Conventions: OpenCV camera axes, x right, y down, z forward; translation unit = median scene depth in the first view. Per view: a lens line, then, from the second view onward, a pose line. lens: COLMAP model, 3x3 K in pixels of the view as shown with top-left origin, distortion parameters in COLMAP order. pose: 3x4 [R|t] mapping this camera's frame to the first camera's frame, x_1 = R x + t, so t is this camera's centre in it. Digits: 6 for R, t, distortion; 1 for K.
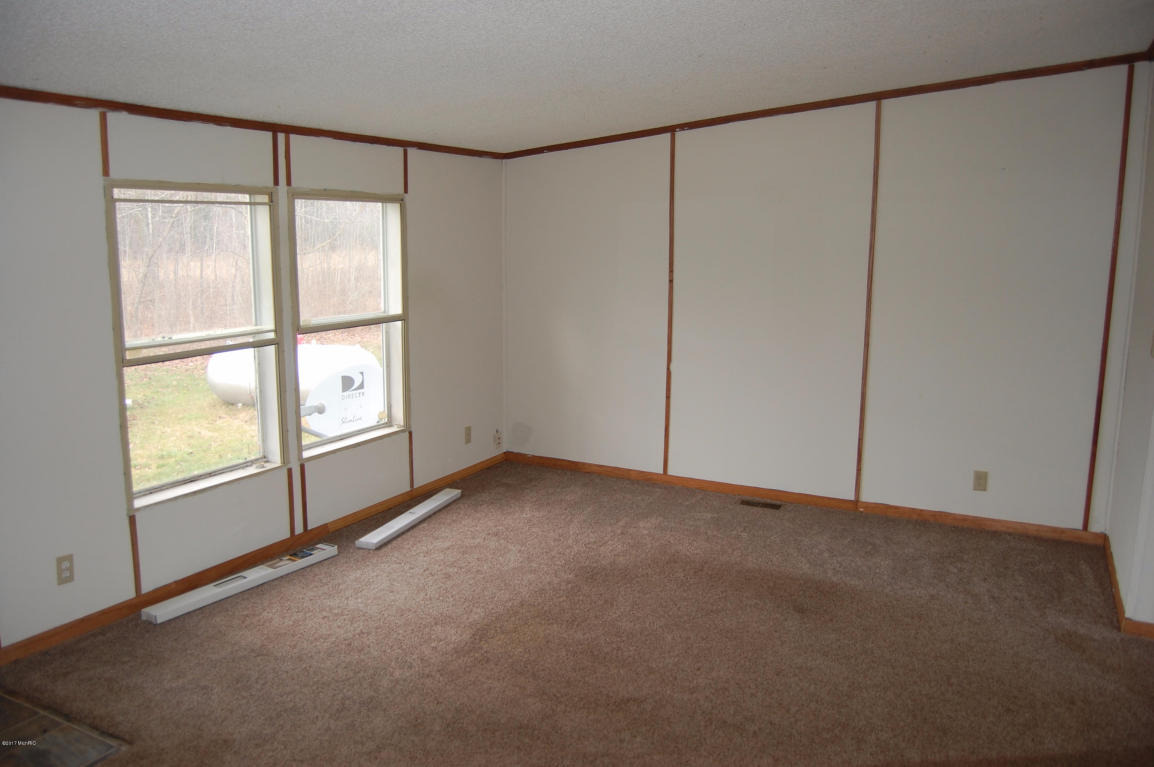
lens RADIAL K [[909.7, 0, 576.6], [0, 909.7, 380.9], [0, 0, 1]] dist [-0.091625, 0.042474]
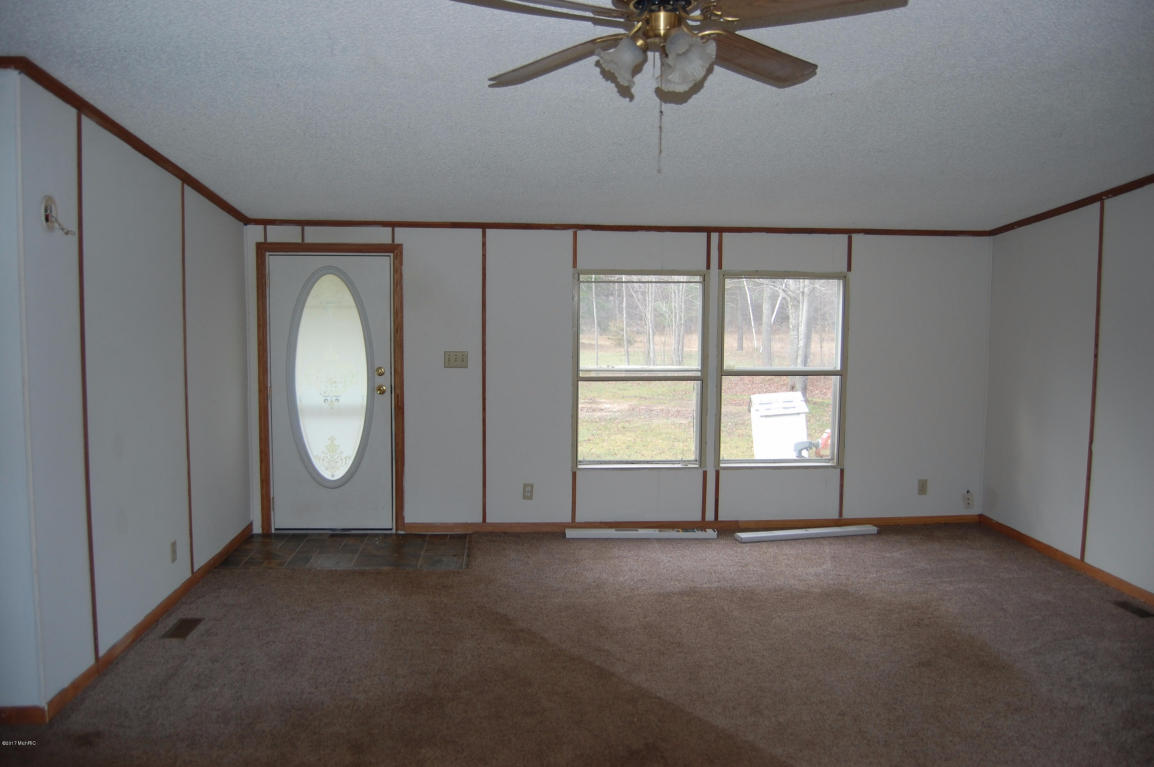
lens RADIAL K [[909.7, 0, 574.0], [0, 909.7, 382.6], [0, 0, 1]] dist [-0.091625, 0.042474]
pose [[0.534314, 0.072236, -0.842194, 0.765121], [-0.138677, 0.990333, -0.003039, -0.005171], [0.833833, 0.118417, 0.539166, 0.065287]]
